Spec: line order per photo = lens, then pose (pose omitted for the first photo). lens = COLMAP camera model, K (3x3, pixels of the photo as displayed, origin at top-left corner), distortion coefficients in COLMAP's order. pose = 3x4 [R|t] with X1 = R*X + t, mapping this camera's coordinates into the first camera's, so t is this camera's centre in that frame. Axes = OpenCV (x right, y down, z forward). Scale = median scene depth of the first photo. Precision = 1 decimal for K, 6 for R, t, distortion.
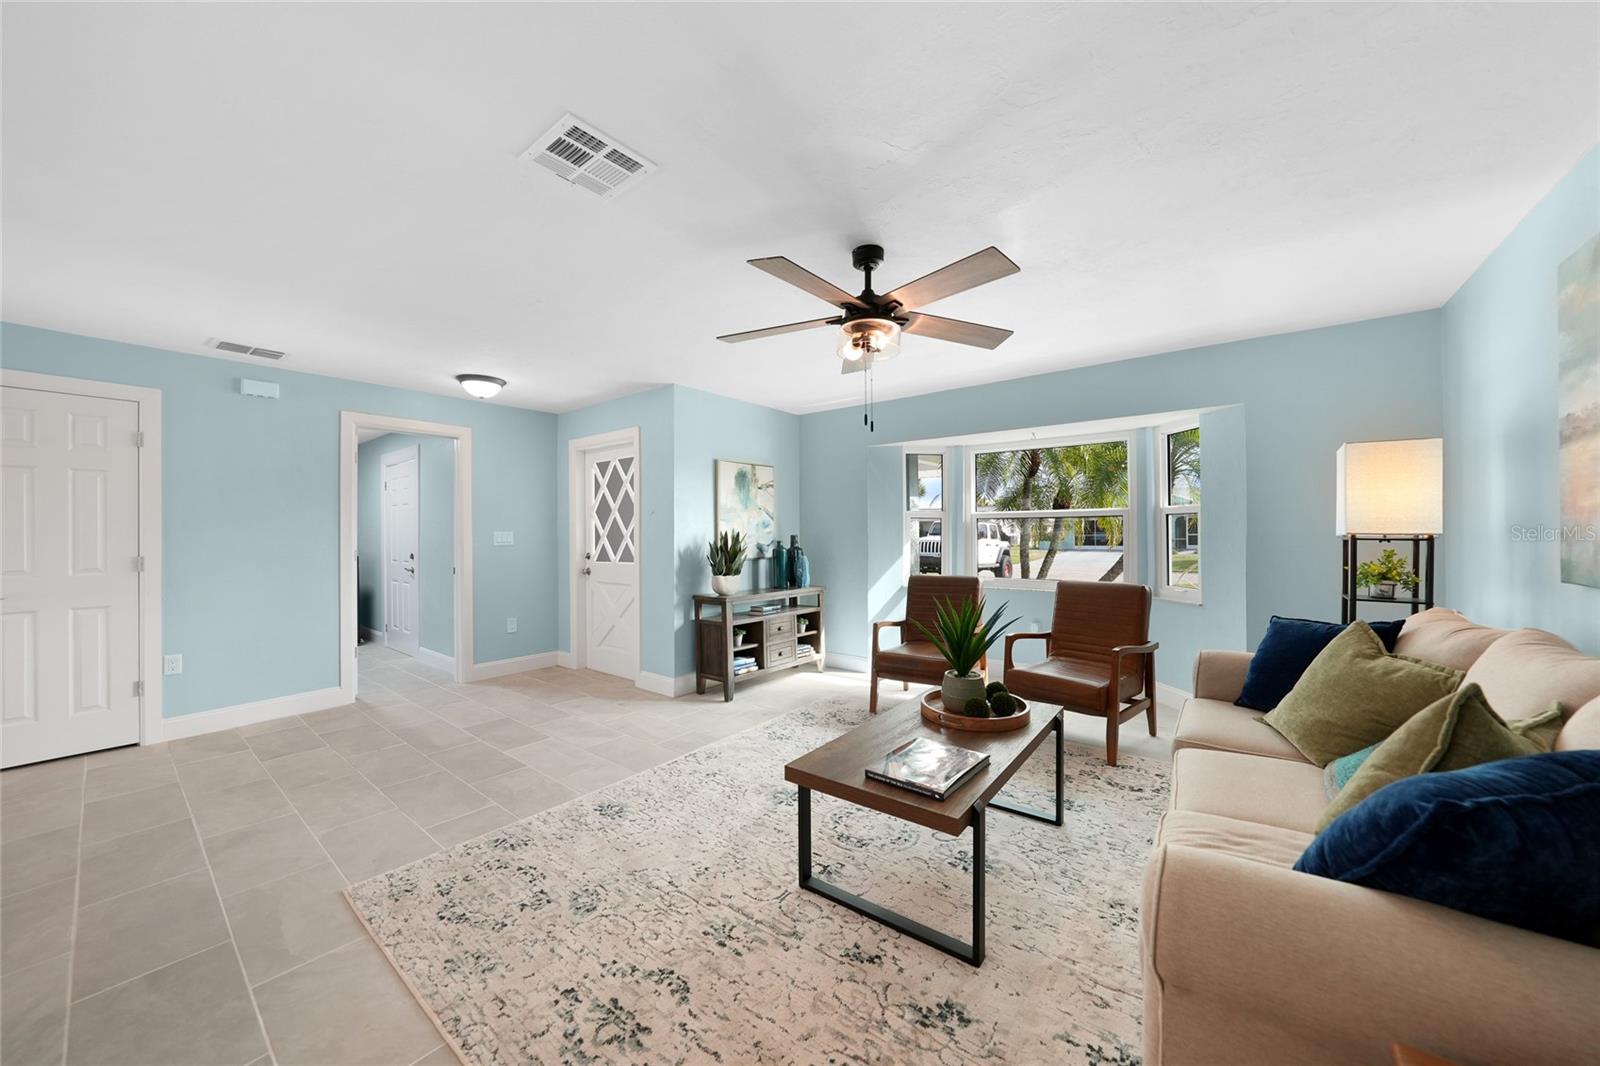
lens RADIAL K [[565.0, 0, 808.1], [0, 565.0, 533.2], [0, 0, 1]] dist [-0.021182, 0.000017]
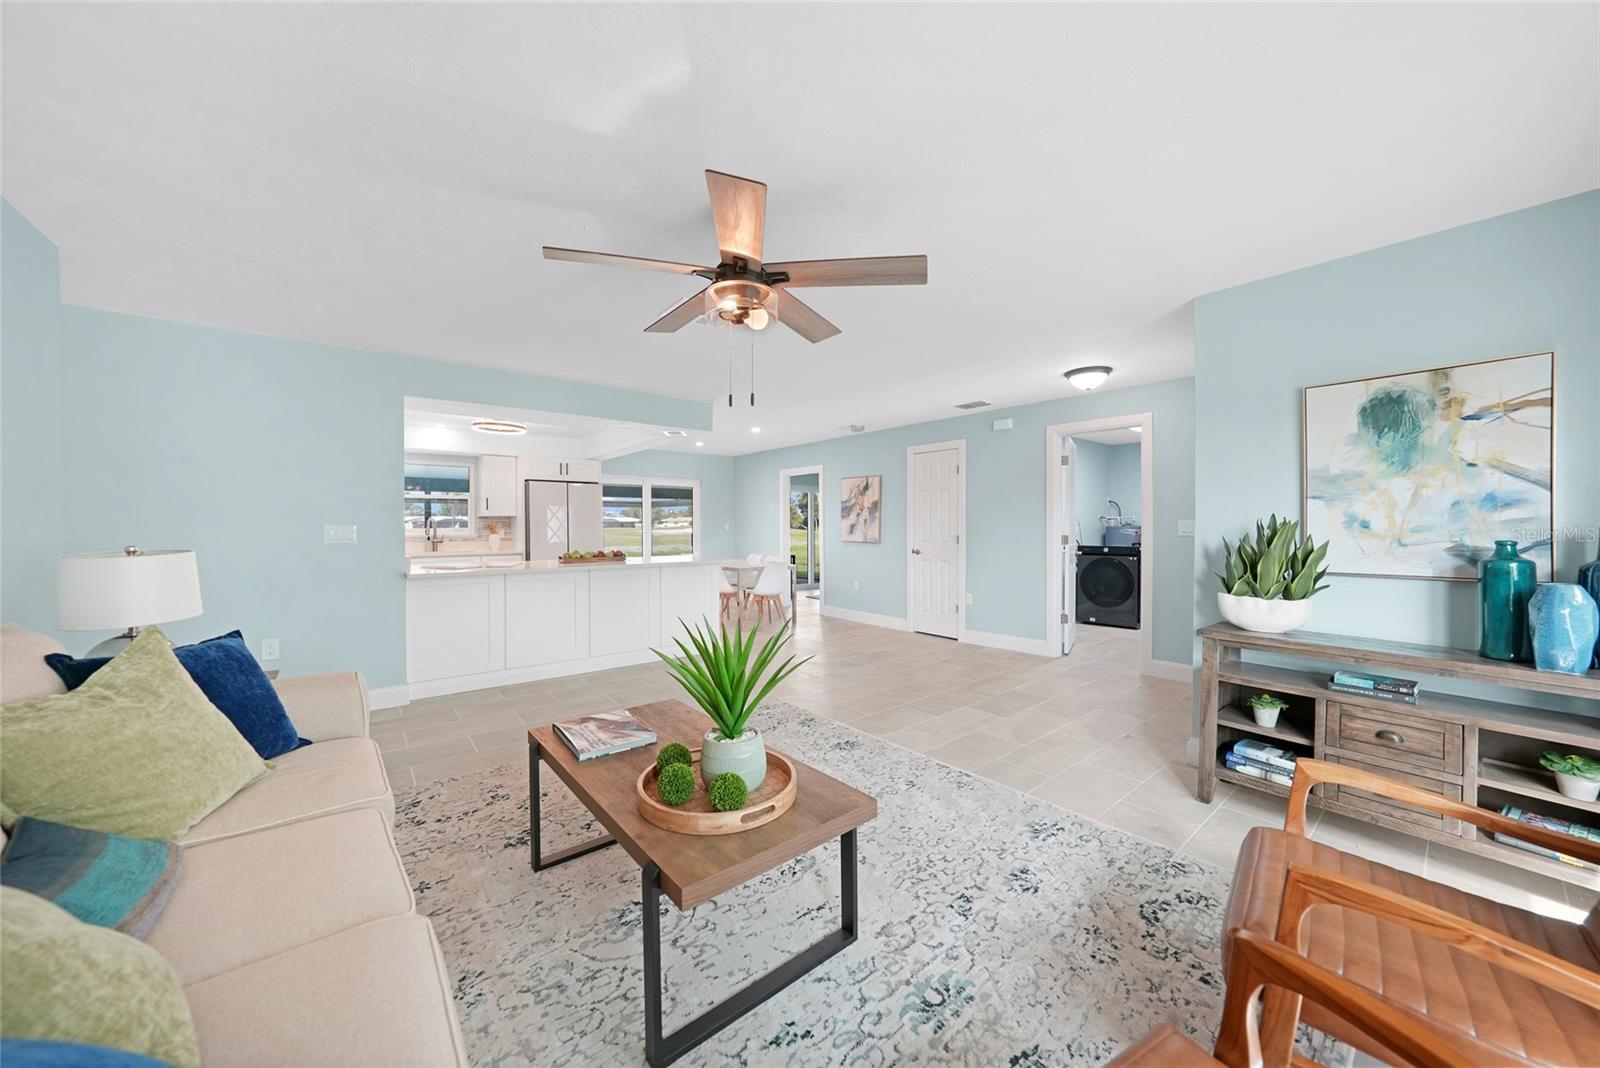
lens RADIAL K [[561.6, 0, 800.1], [0, 561.6, 529.5], [0, 0, 1]] dist [-0.020632, 0.000329]
pose [[-0.228750, 0.013165, -0.973396, 0.673031], [0.002906, 0.999913, 0.012841, -0.001421], [0.973481, 0.000109, -0.228768, 0.913965]]
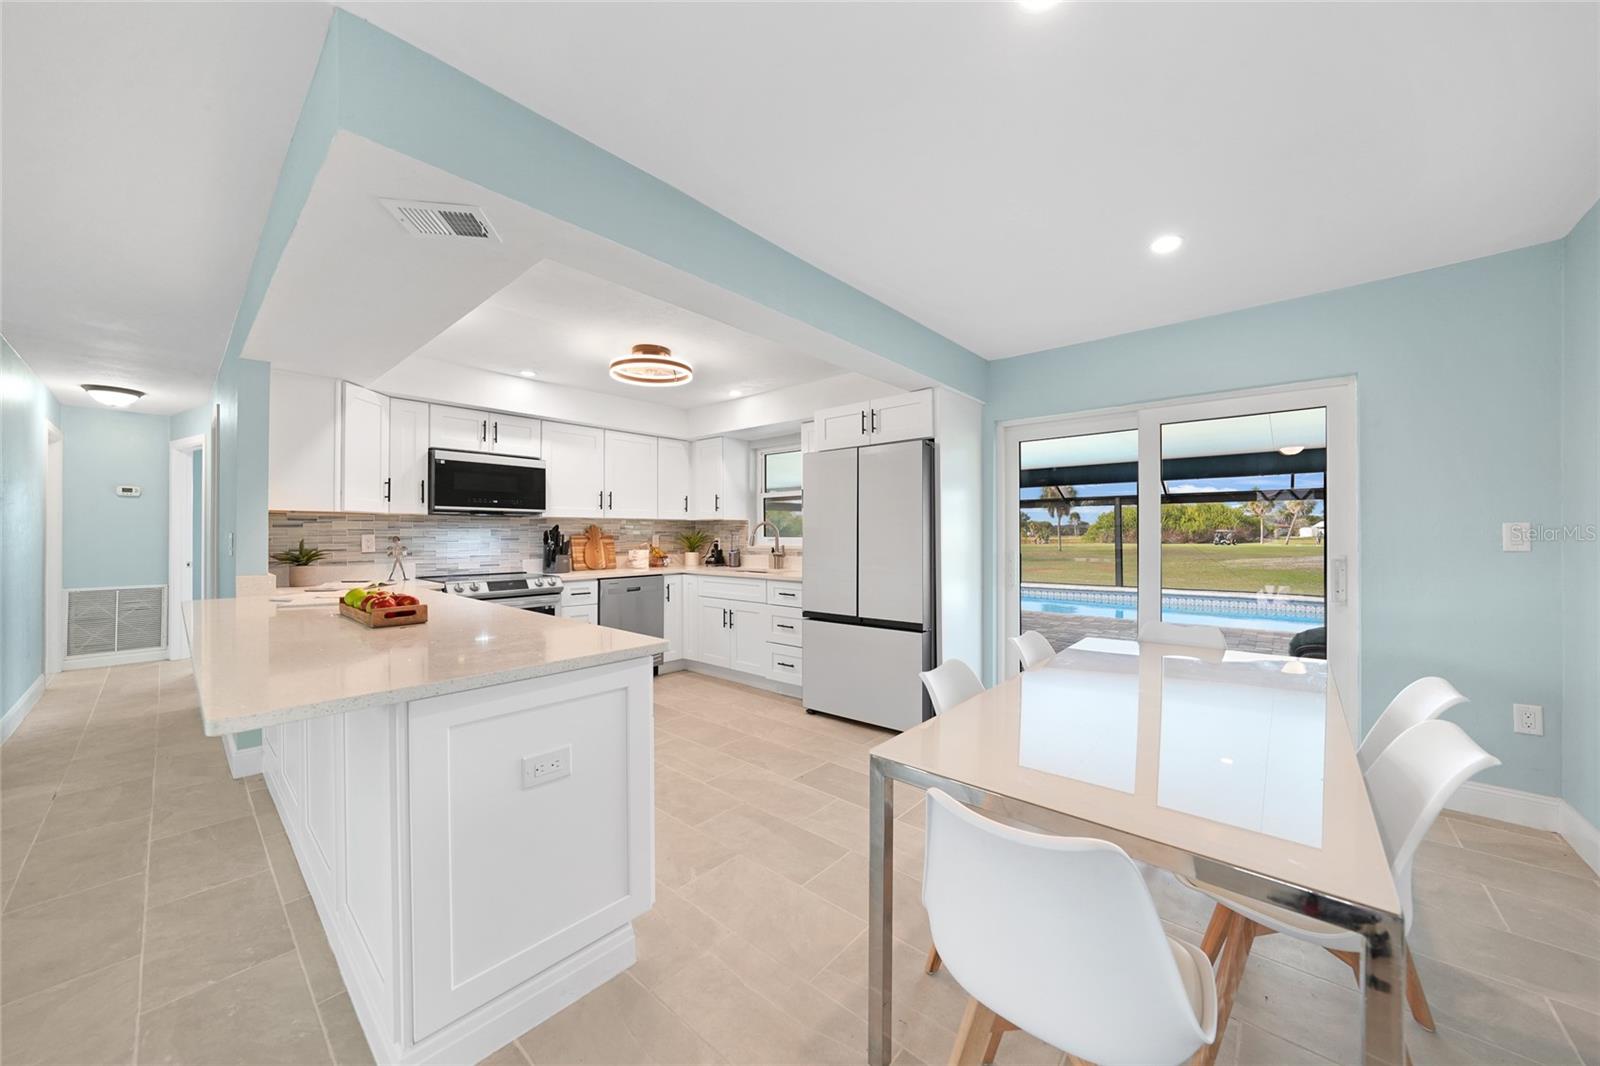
lens RADIAL K [[561.6, 0, 800.1], [0, 561.6, 528.5], [0, 0, 1]] dist [-0.020632, 0.000329]
pose [[-0.997988, 0.008560, 0.062816, -1.169602], [0.007931, 0.999916, -0.010265, 0.010493], [-0.062898, -0.009747, -0.997972, 0.641956]]
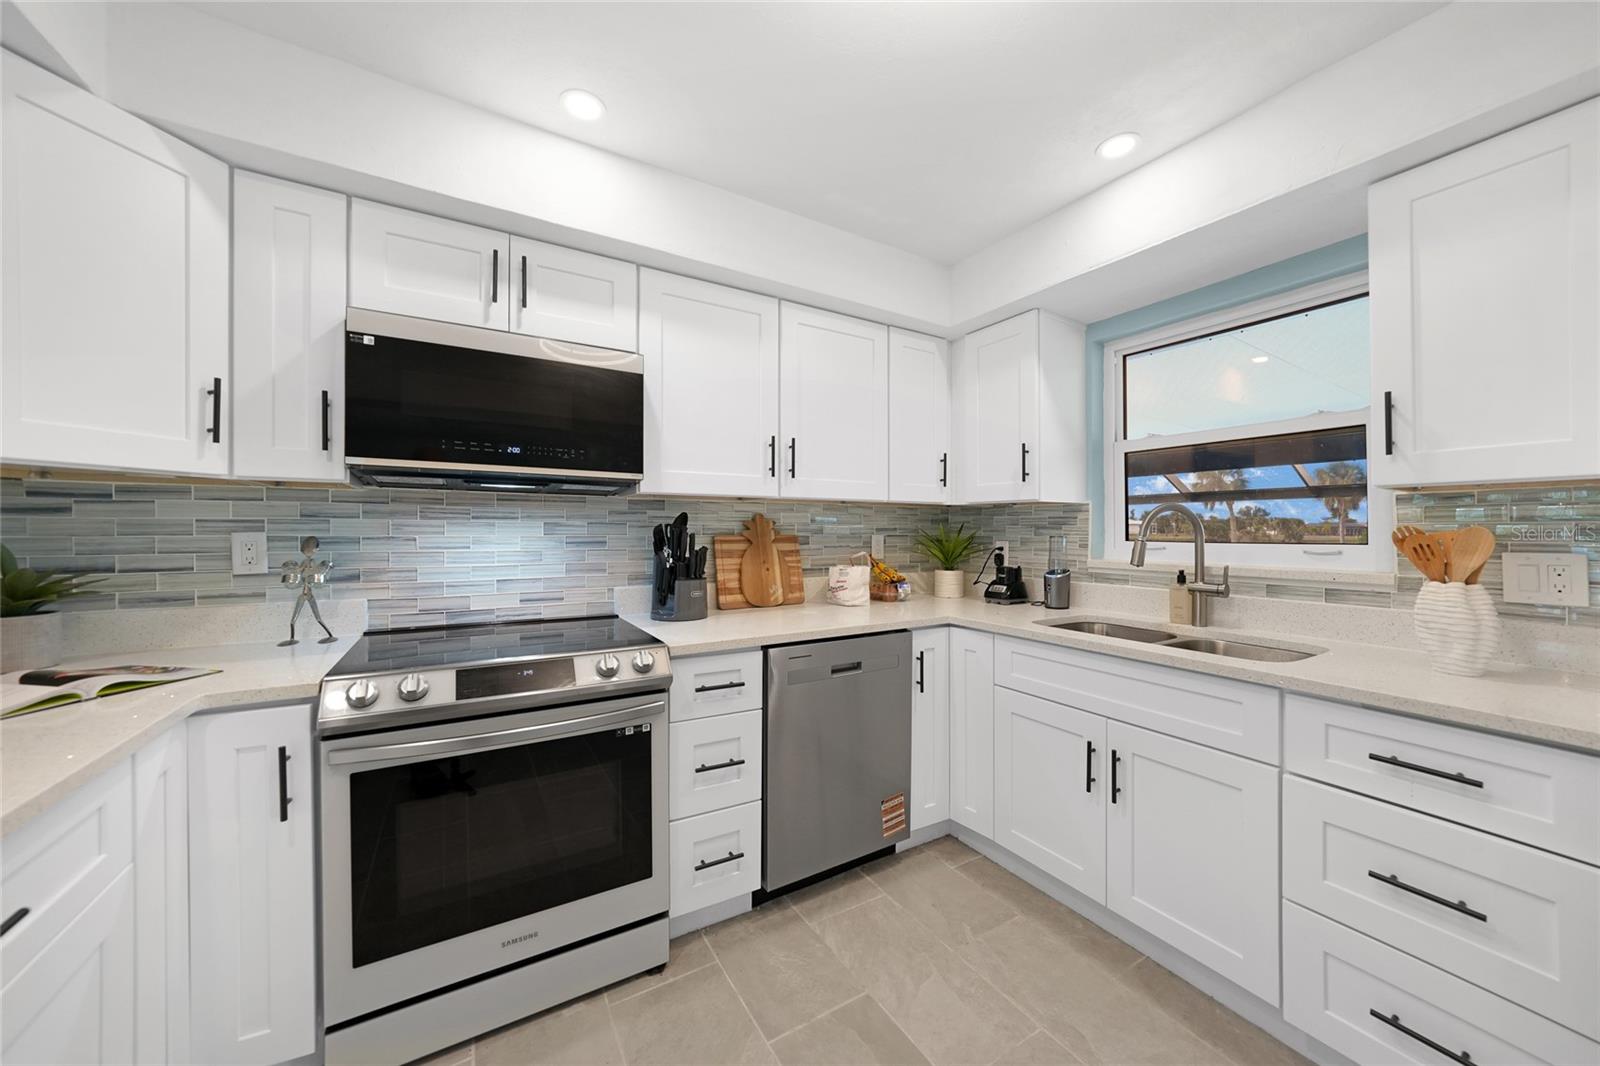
lens RADIAL K [[561.6, 0, 800.1], [0, 561.6, 528.5], [0, 0, 1]] dist [-0.020632, 0.000329]
pose [[-0.930165, 0.003119, 0.367129, -0.837421], [0.001343, 0.999986, -0.005092, 0.004053], [-0.367140, -0.004244, -0.930156, -0.166858]]
